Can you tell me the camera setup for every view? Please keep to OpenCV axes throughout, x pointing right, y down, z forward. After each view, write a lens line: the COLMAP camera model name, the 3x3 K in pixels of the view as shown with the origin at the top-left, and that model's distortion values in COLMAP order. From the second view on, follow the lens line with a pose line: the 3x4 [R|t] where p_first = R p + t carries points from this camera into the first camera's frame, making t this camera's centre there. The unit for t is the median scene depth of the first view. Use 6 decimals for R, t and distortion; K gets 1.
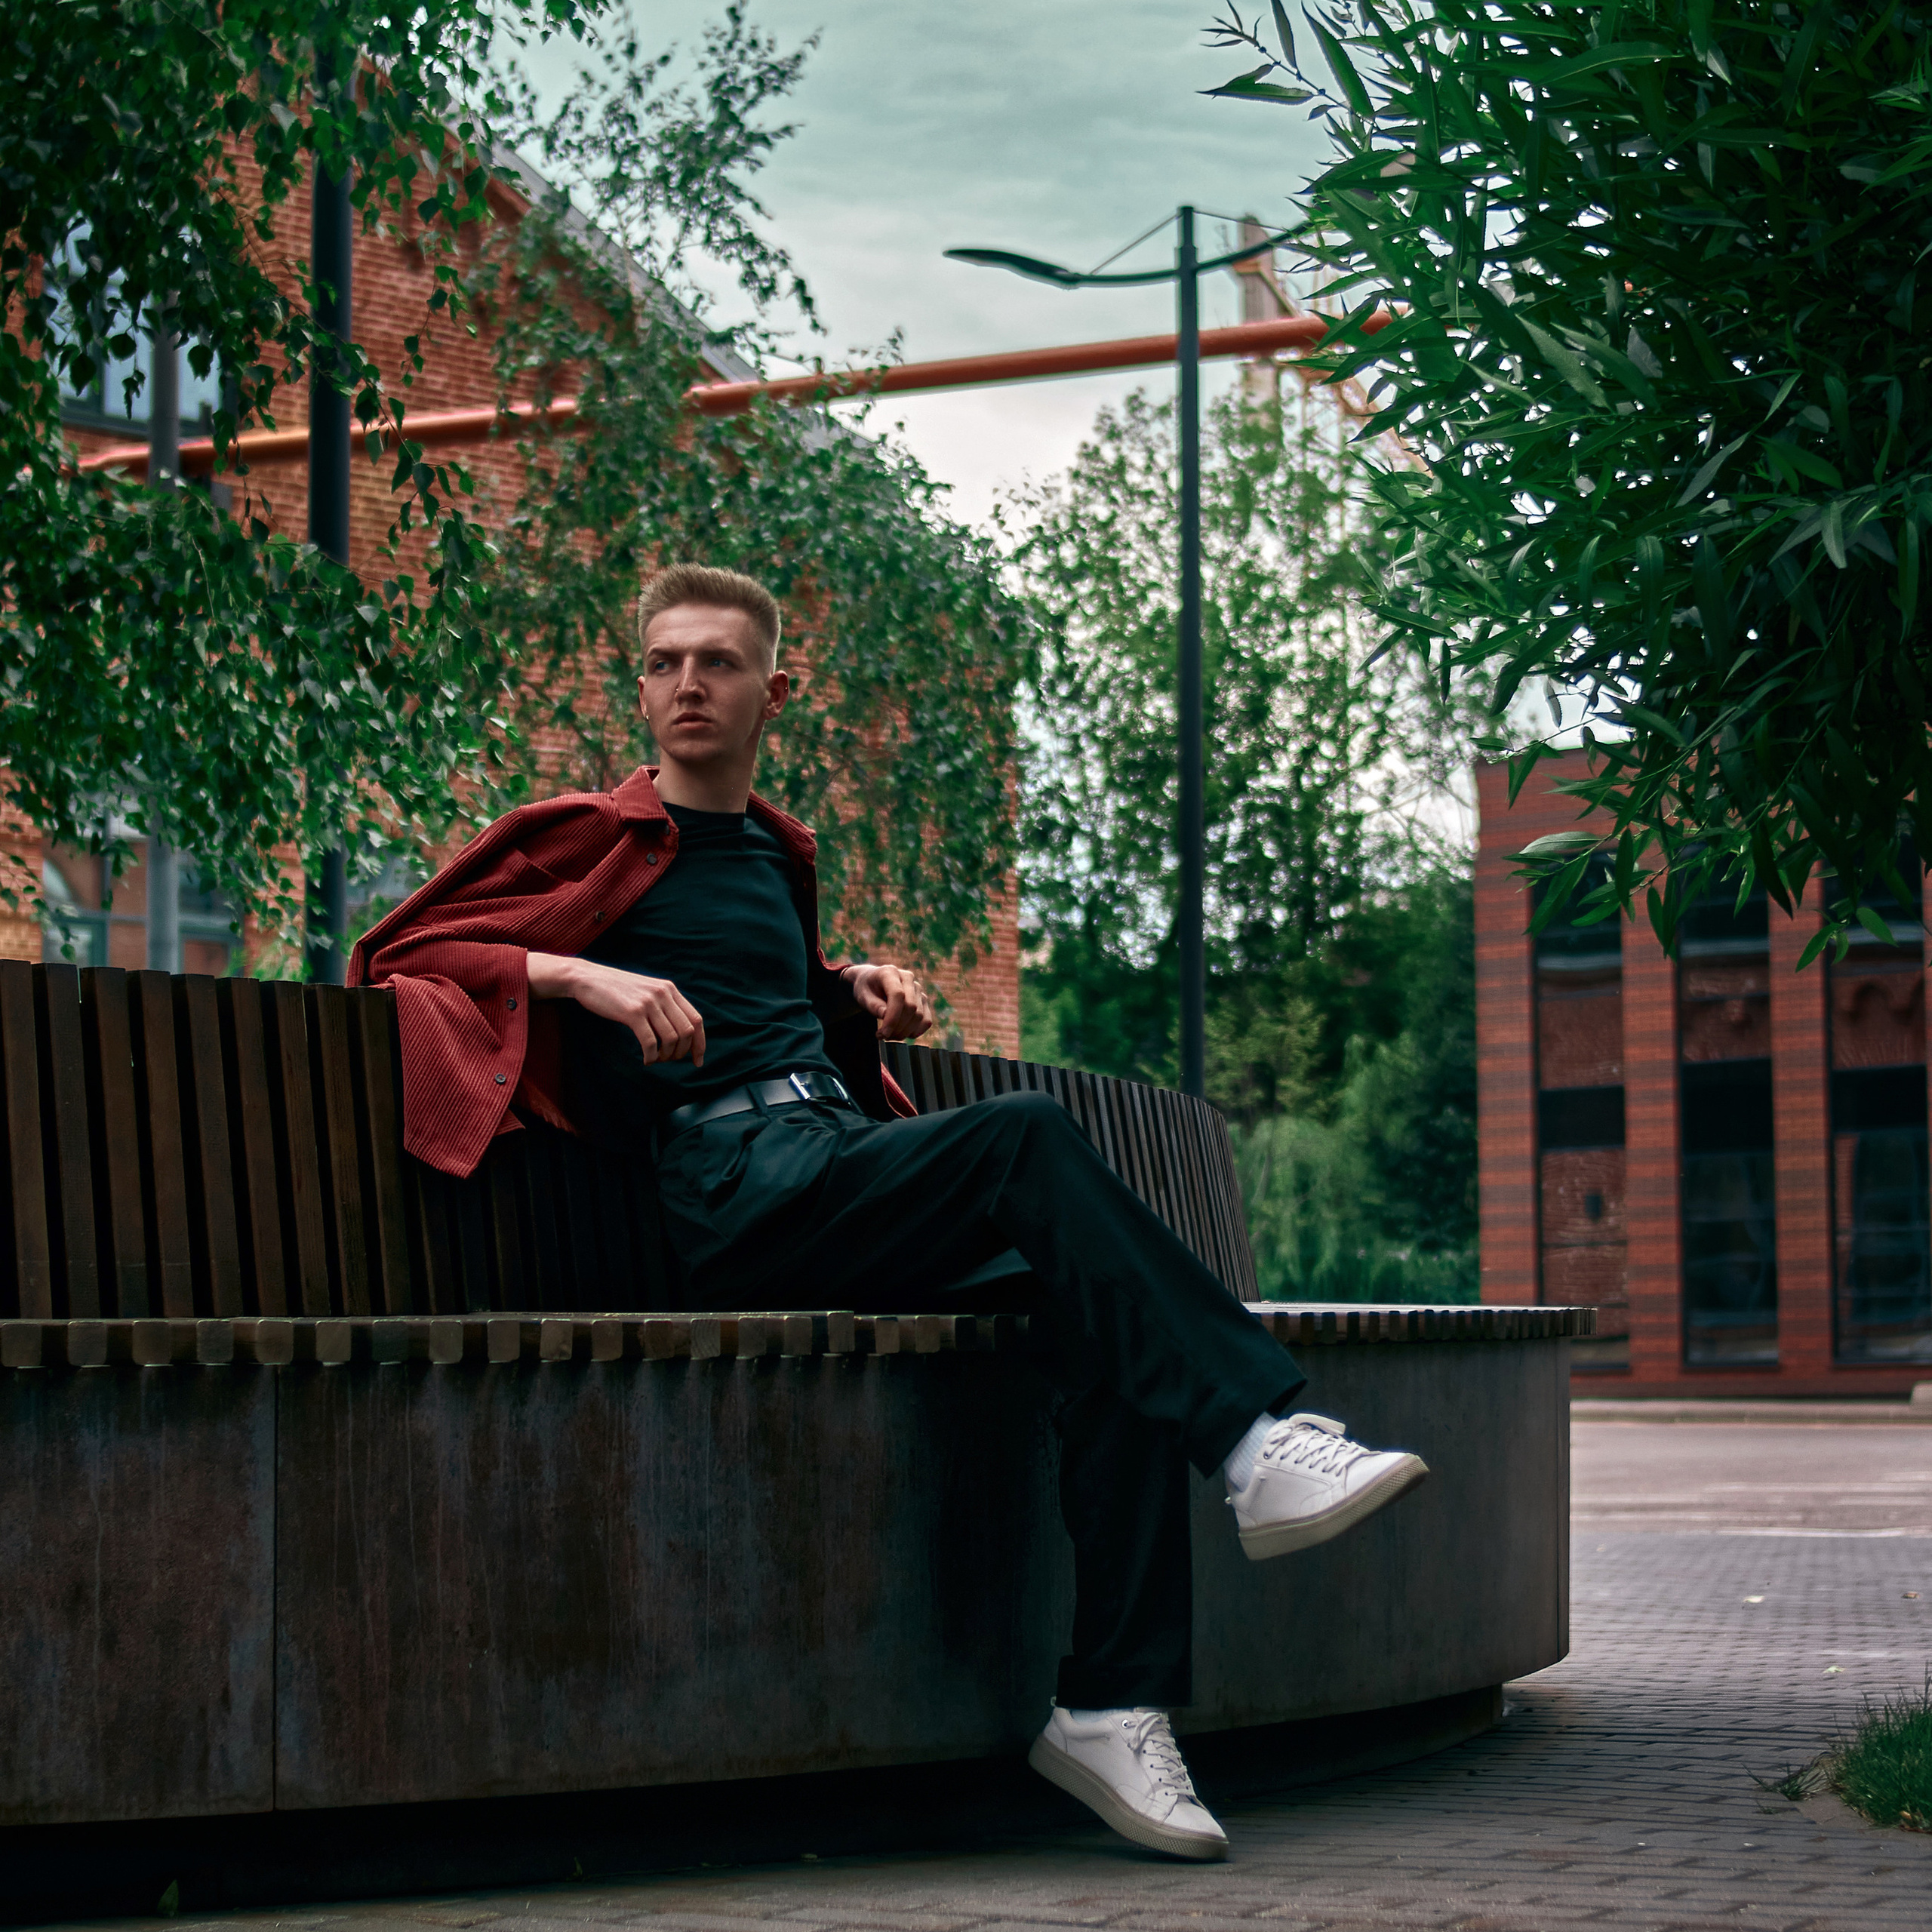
lens RADIAL K [[4888.9, 0, 966.7], [0, 4888.9, 929.7], [0, 0, 1]] dist [-0.205319, 0.243967]
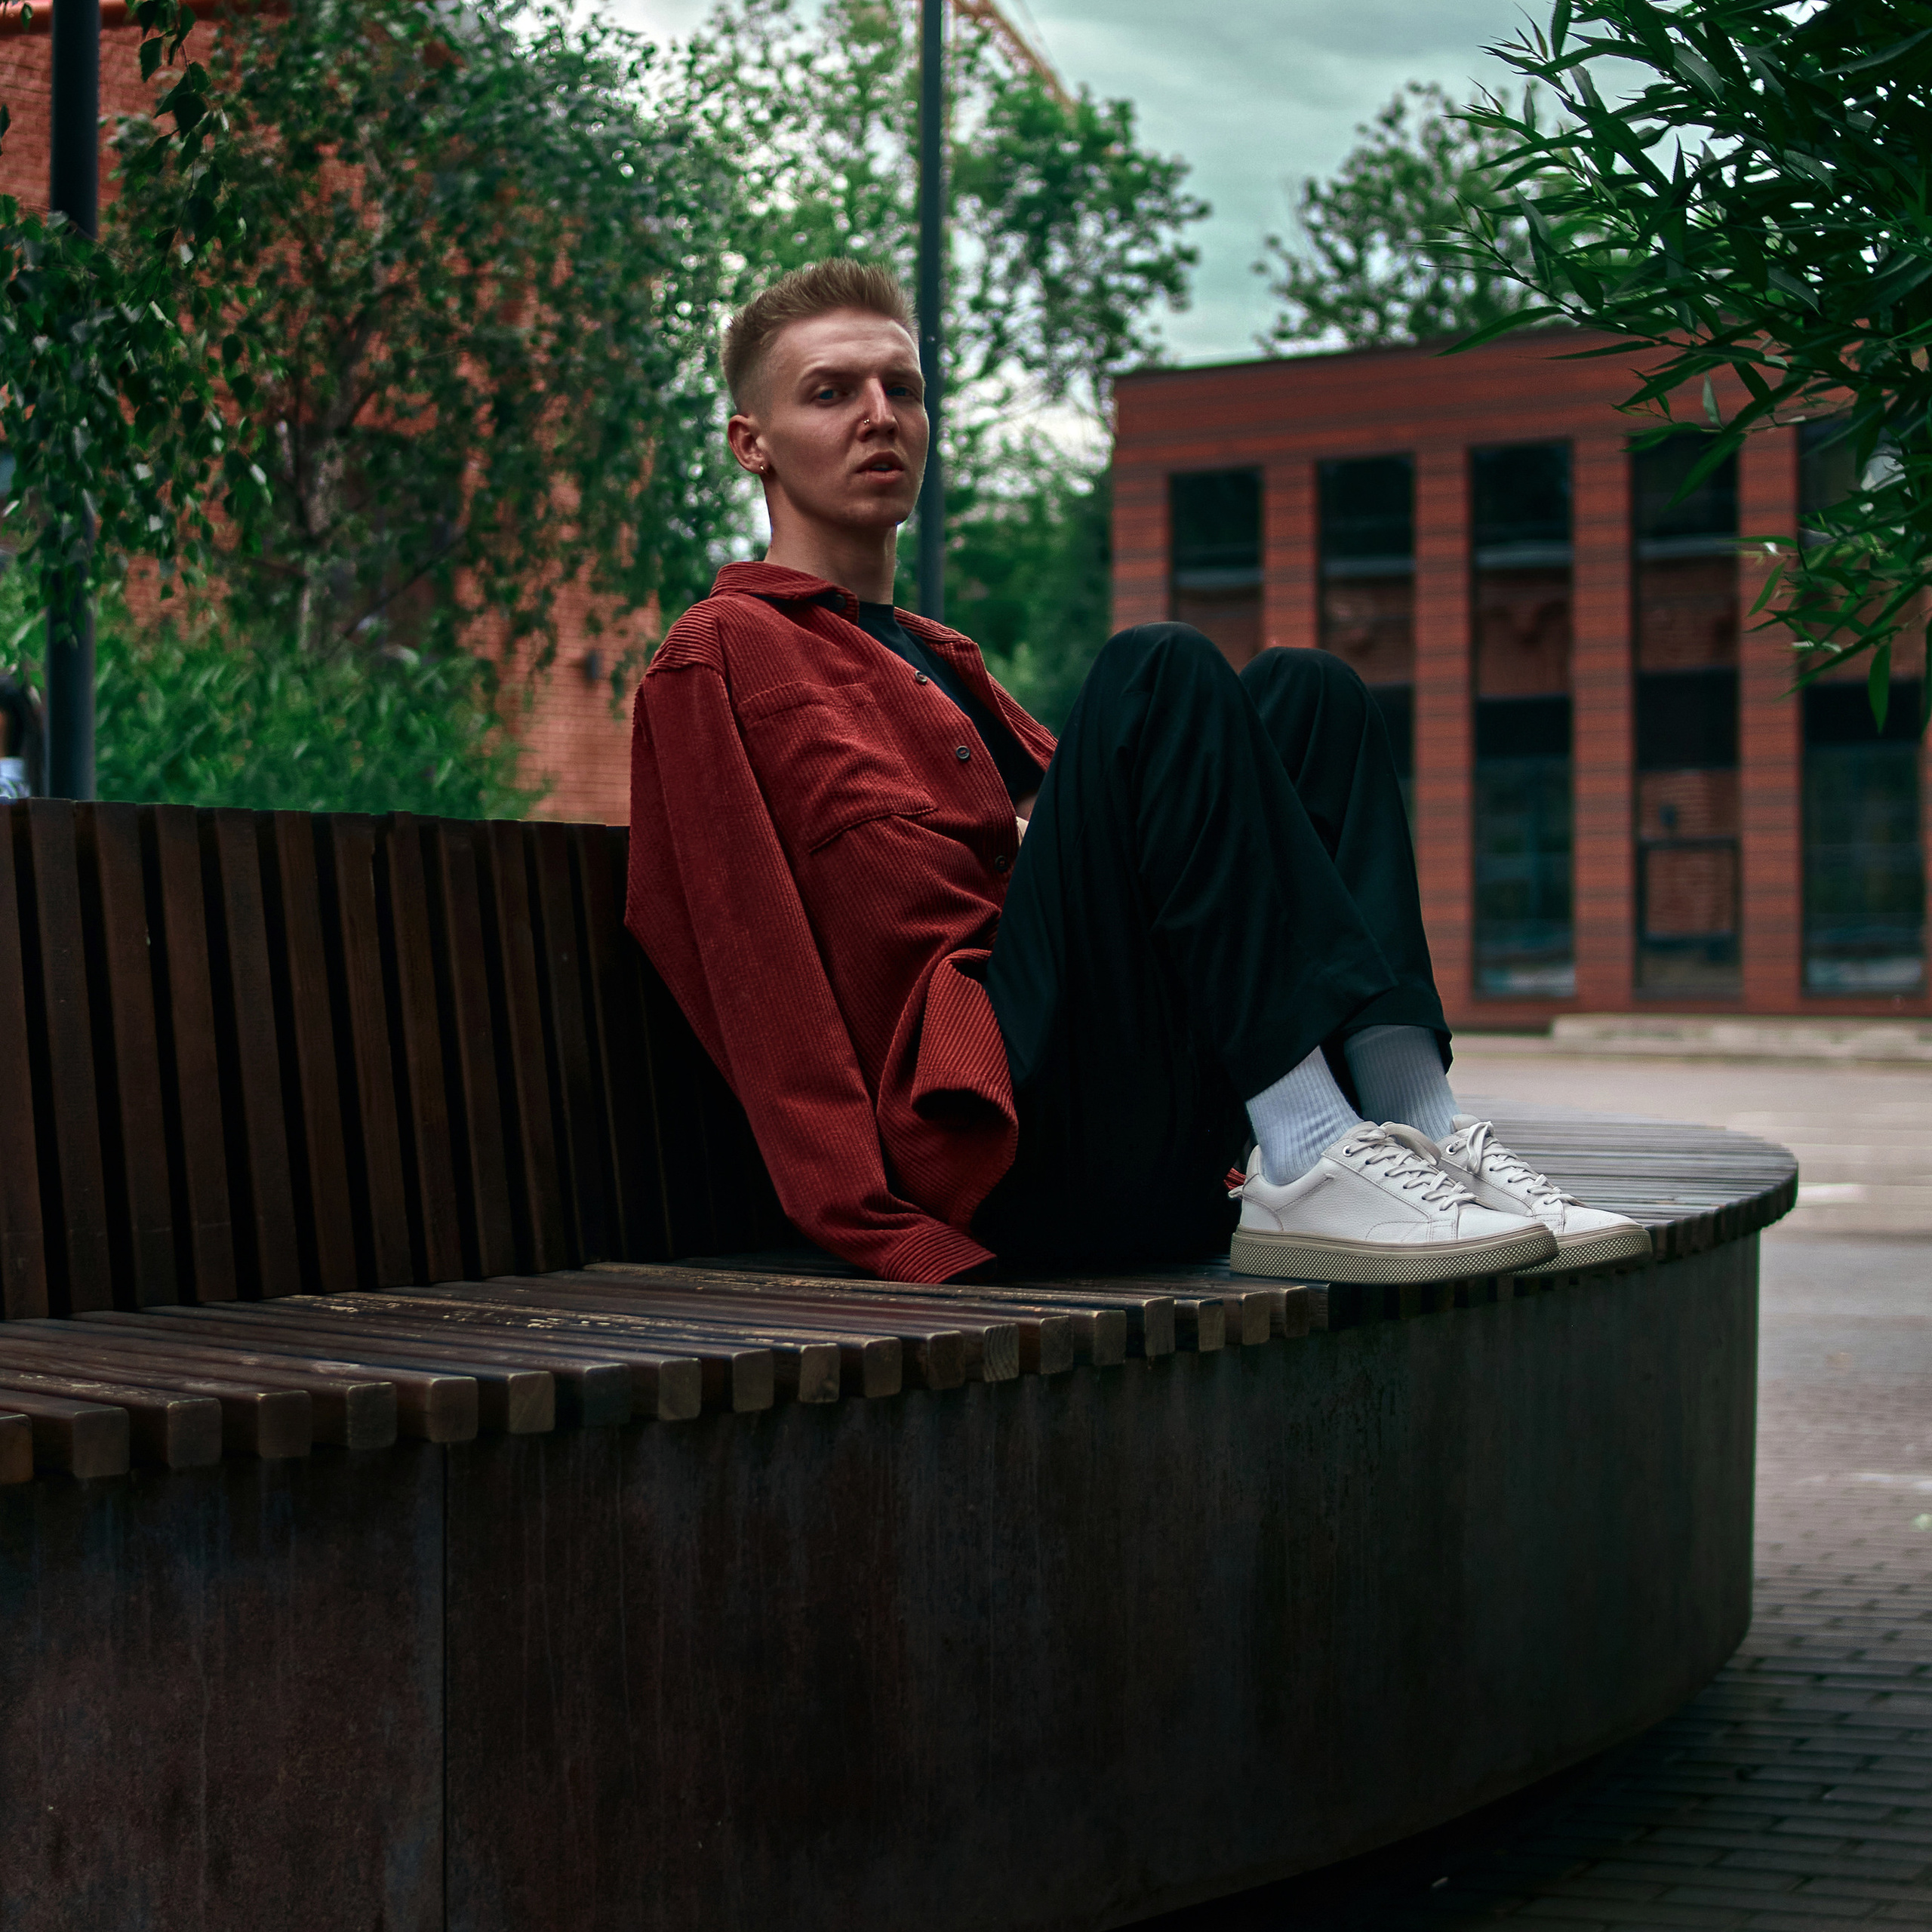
lens RADIAL K [[4888.9, 0, 966.7], [0, 4888.9, 929.7], [0, 0, 1]] dist [-0.205319, 0.243967]
pose [[0.996017, 0.009219, 0.088685, -0.119083], [-0.016489, 0.996529, 0.081594, -0.034096], [-0.087625, -0.082731, 0.992712, 0.298505]]
